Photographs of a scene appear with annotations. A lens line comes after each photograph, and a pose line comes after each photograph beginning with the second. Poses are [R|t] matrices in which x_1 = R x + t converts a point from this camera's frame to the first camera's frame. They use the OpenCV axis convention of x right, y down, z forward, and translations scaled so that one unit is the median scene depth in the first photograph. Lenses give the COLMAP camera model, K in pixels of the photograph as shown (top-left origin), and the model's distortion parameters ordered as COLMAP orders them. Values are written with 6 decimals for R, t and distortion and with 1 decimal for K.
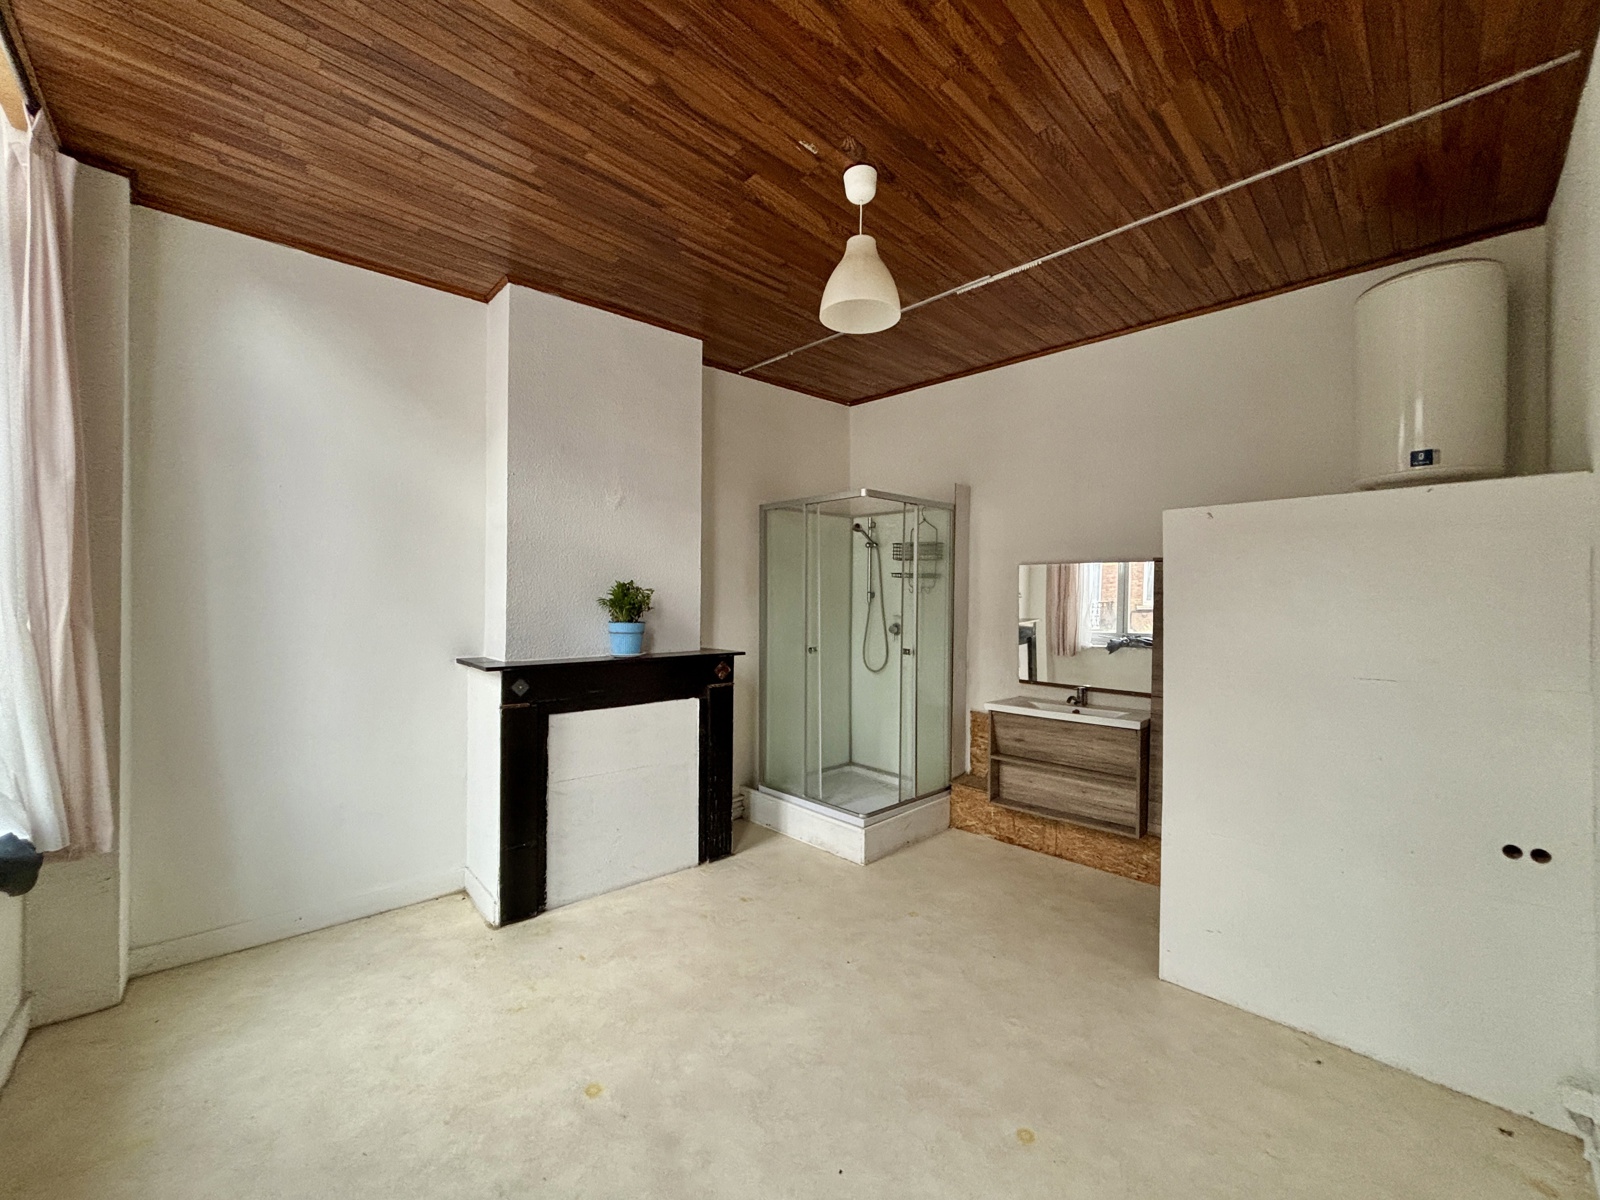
lens RADIAL K [[649.1, 0, 797.4], [0, 649.1, 600.3], [0, 0, 1]] dist [0.002299, 0.000243]
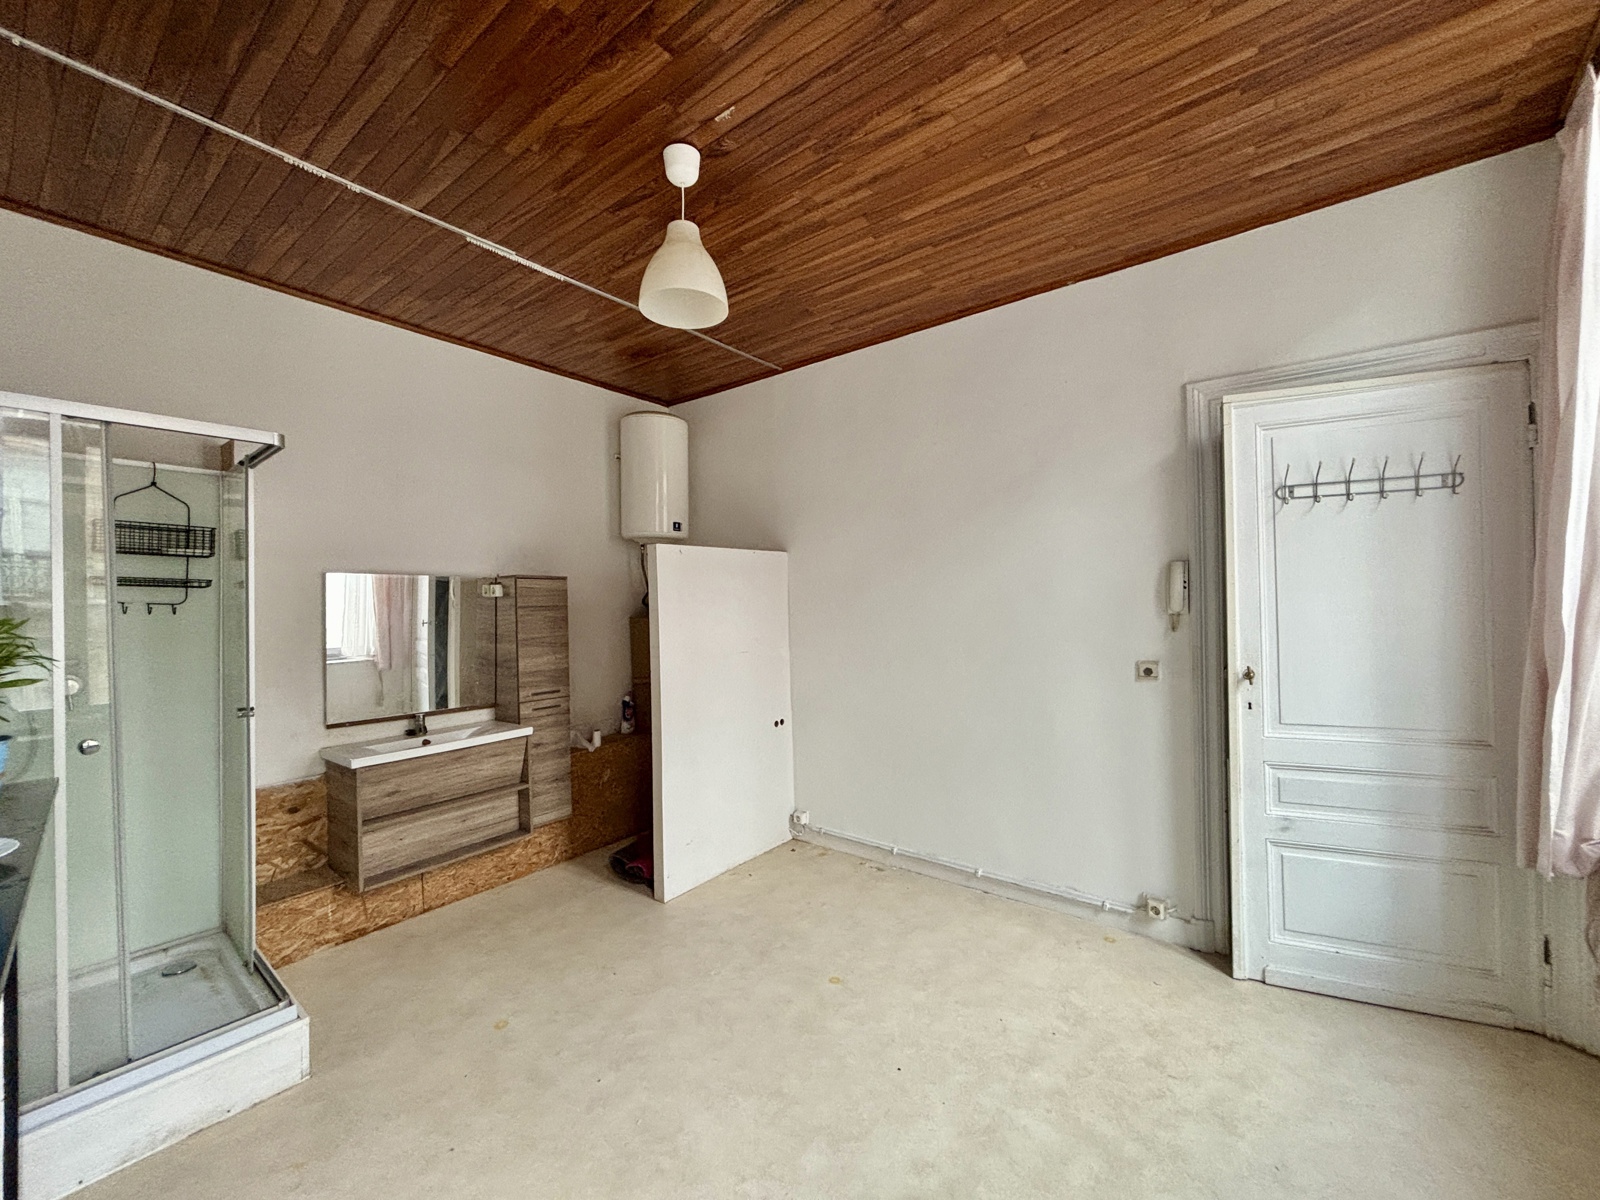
lens RADIAL K [[649.1, 0, 797.5], [0, 649.1, 599.6], [0, 0, 1]] dist [0.002299, 0.000243]
pose [[-0.129987, -0.003018, 0.991511, -0.538270], [0.018165, 0.999820, 0.005425, -0.019587], [-0.991349, 0.018716, -0.129908, 0.626310]]
